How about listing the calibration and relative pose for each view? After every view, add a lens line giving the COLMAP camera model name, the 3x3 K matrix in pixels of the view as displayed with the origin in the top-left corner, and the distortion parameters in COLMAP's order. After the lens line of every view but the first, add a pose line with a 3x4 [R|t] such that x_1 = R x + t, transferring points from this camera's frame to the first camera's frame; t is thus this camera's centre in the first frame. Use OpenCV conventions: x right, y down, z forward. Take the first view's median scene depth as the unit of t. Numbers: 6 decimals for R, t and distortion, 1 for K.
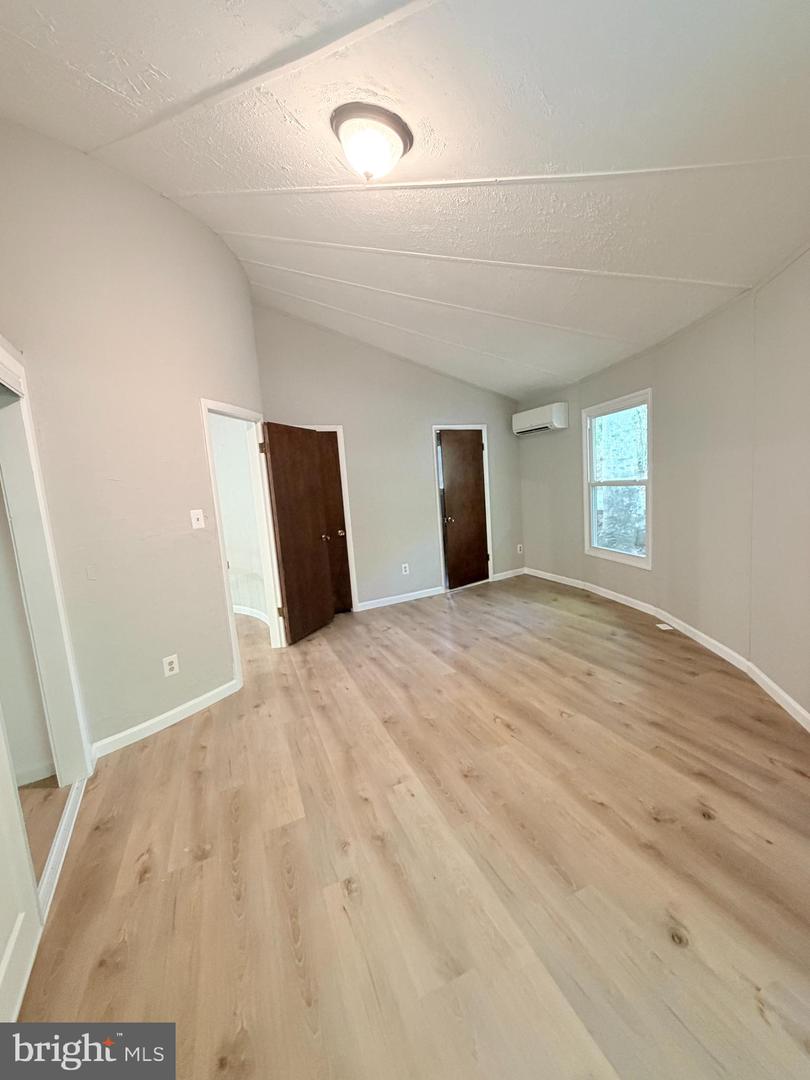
lens RADIAL K [[435.5, 0, 405.0], [0, 435.5, 540.0], [0, 0, 1]] dist [0.000278, 0.000034]
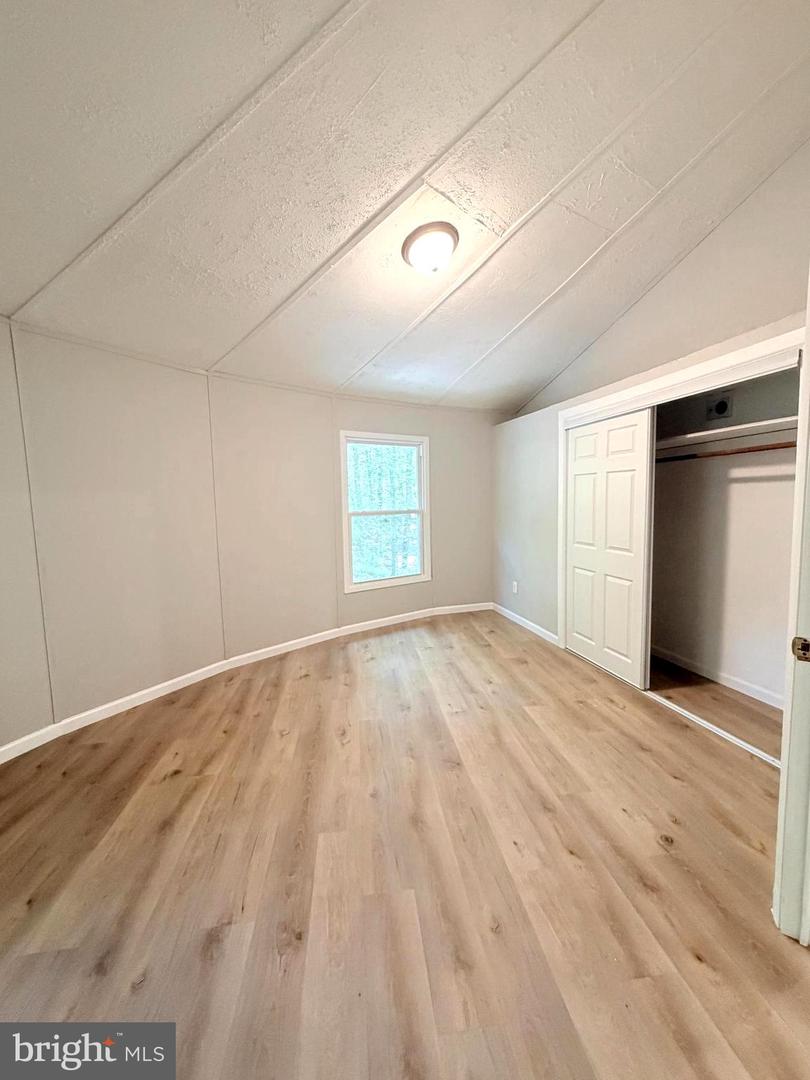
lens RADIAL K [[435.5, 0, 405.0], [0, 435.5, 540.0], [0, 0, 1]] dist [0.000278, 0.000034]
pose [[-0.961212, 0.073376, 0.265872, -0.208715], [0.128975, 0.971654, 0.198125, -0.204079], [-0.243798, 0.224731, -0.943429, 1.772359]]
